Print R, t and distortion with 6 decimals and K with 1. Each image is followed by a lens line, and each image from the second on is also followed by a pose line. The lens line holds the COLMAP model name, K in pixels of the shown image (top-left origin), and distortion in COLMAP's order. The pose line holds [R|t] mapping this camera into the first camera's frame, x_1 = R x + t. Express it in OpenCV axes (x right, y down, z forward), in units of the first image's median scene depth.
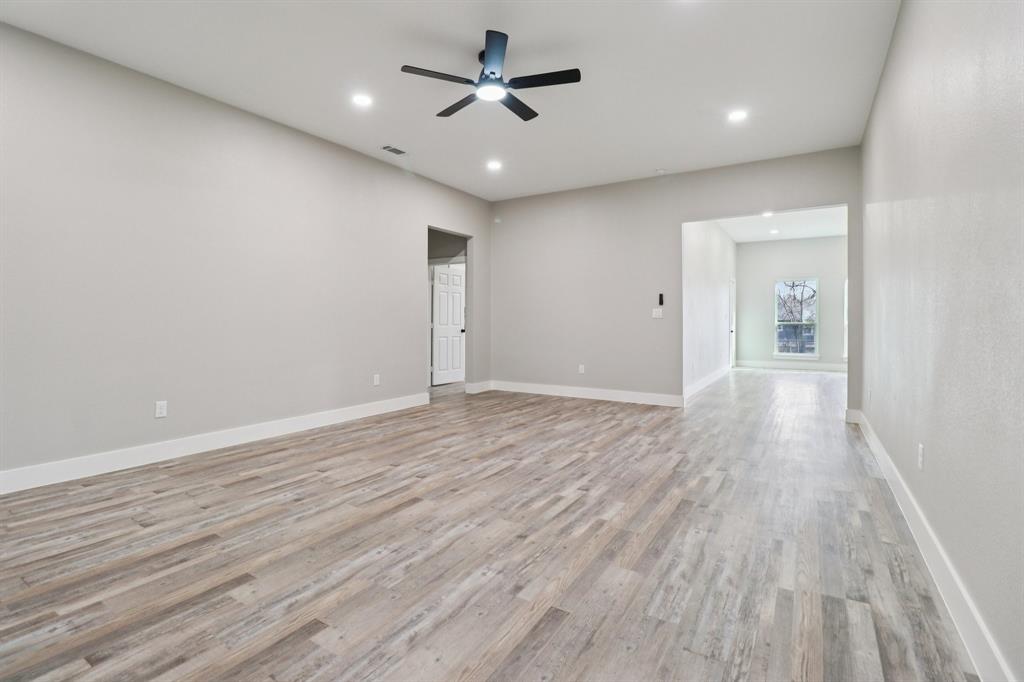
lens RADIAL K [[488.2, 0, 513.4], [0, 488.2, 322.6], [0, 0, 1]] dist [-0.003082, -0.010812]
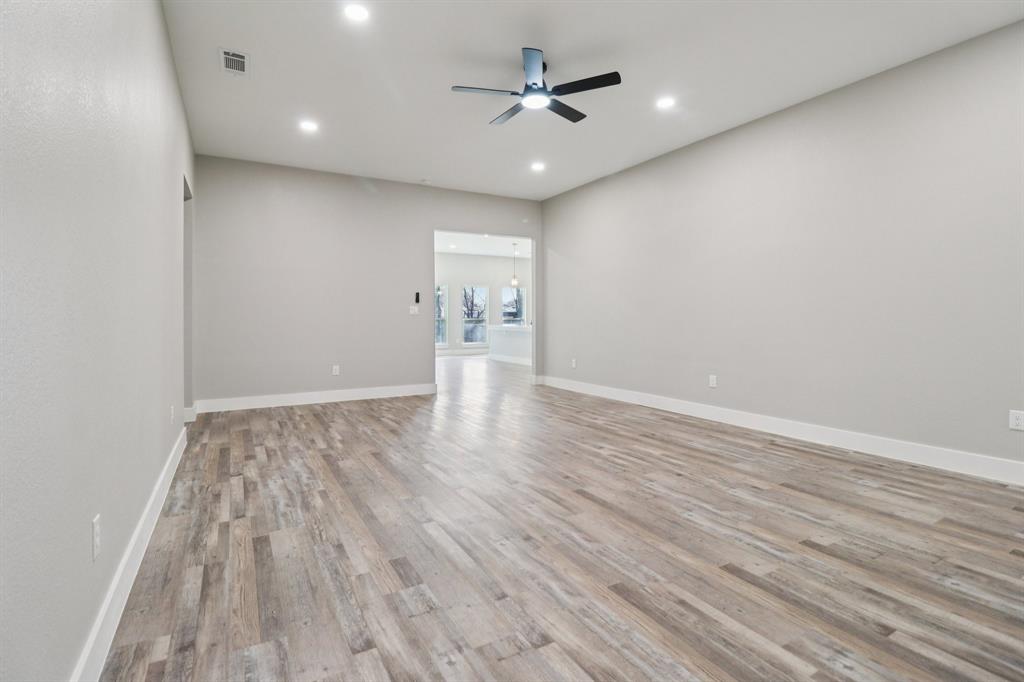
lens RADIAL K [[488.2, 0, 510.2], [0, 488.2, 302.8], [0, 0, 1]] dist [-0.003082, -0.010812]
pose [[0.472598, 0.023840, 0.880955, -1.192629], [0.008928, 0.999453, -0.031836, 0.002527], [-0.881233, 0.022911, 0.472127, 0.651449]]
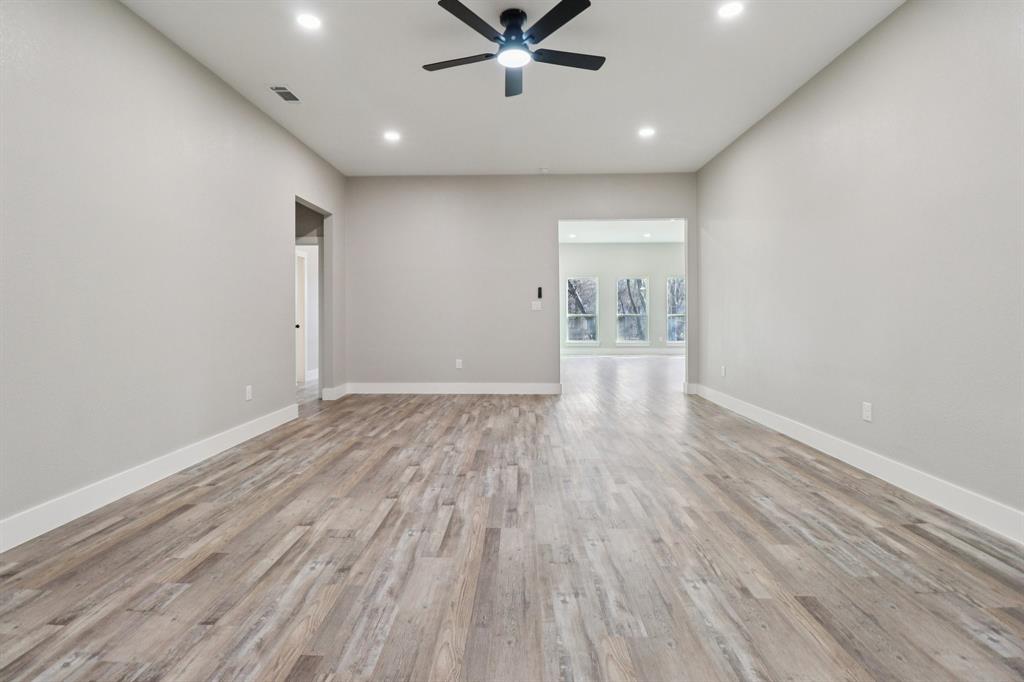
lens RADIAL K [[488.2, 0, 512.5], [0, 488.2, 313.0], [0, 0, 1]] dist [-0.003082, -0.010812]
pose [[0.861775, -0.003359, 0.507280, -0.598259], [0.006235, 0.999973, -0.003971, 0.000157], [-0.507253, 0.006585, 0.861772, 0.278563]]
